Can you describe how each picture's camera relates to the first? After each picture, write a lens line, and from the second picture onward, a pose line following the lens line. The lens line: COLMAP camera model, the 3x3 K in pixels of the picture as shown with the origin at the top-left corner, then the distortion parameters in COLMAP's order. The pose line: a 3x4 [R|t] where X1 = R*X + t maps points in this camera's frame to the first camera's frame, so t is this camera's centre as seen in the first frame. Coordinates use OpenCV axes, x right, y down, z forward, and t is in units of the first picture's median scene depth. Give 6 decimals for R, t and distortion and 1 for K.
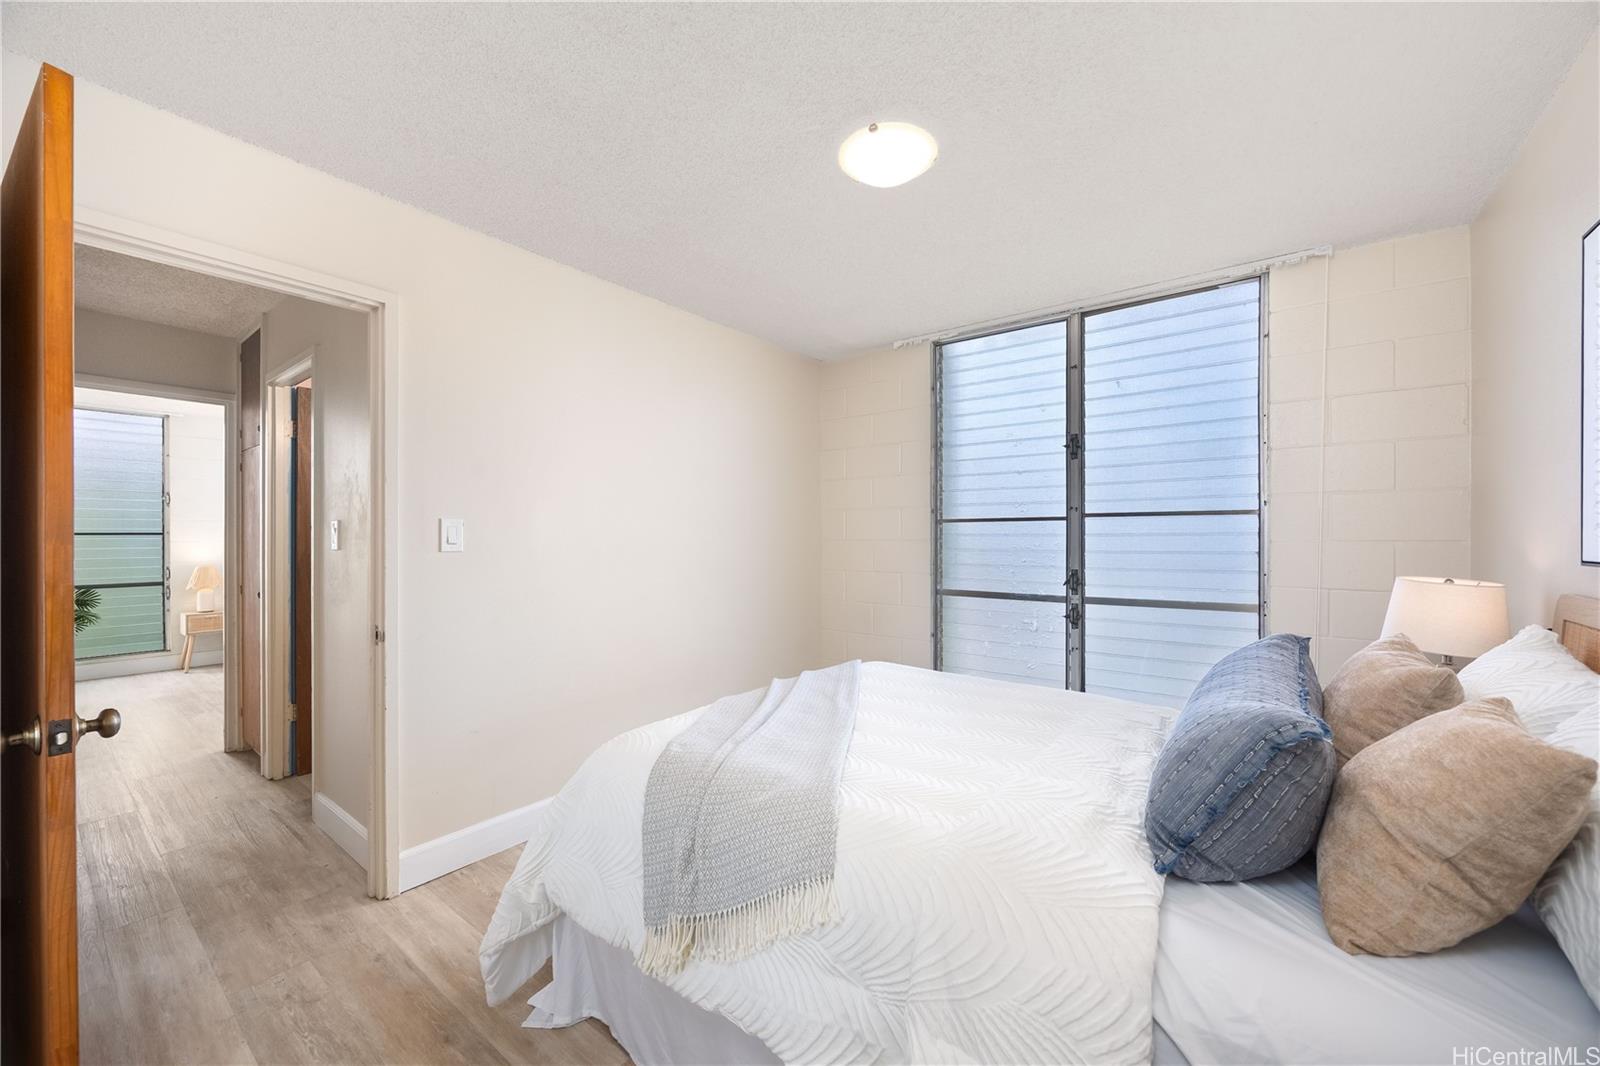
lens RADIAL K [[615.4, 0, 785.1], [0, 615.4, 538.4], [0, 0, 1]] dist [0.000302, 0.000009]
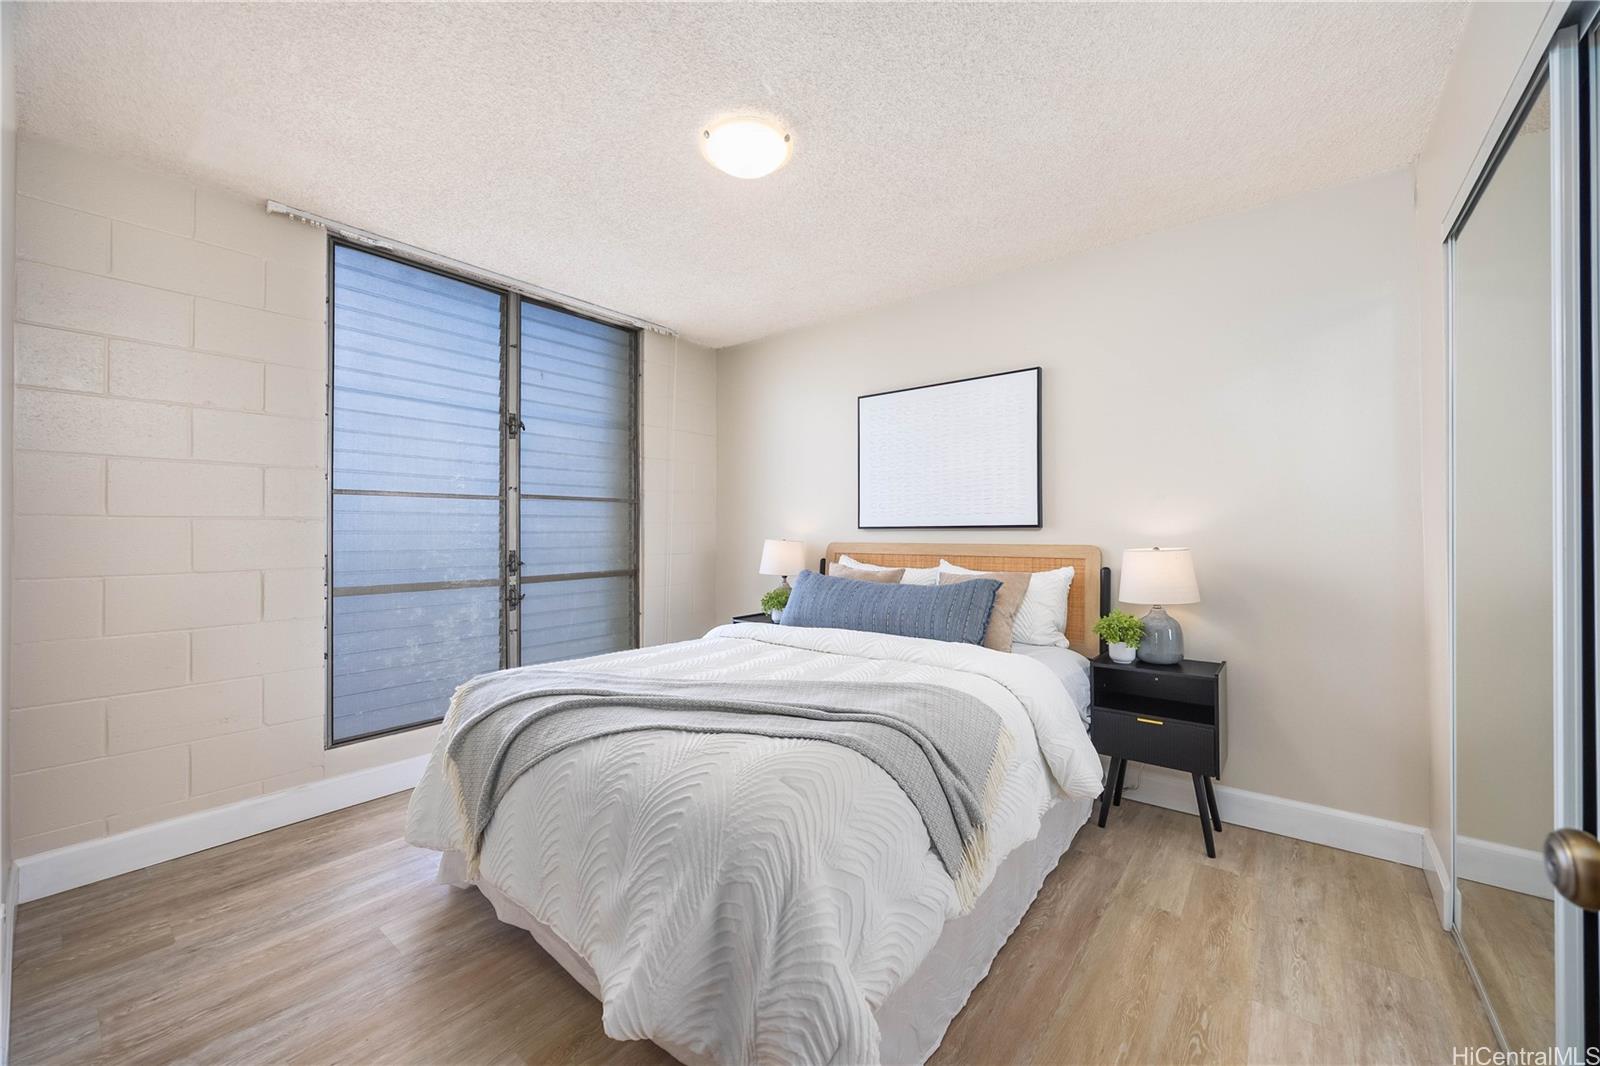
lens RADIAL K [[614.9, 0, 815.8], [0, 614.9, 532.3], [0, 0, 1]] dist [0.000102, 0.000019]
pose [[-0.022658, -0.004118, 0.999735, -0.528054], [0.005579, 0.999975, 0.004246, 0.019892], [-0.999728, 0.005673, -0.022634, 0.535232]]
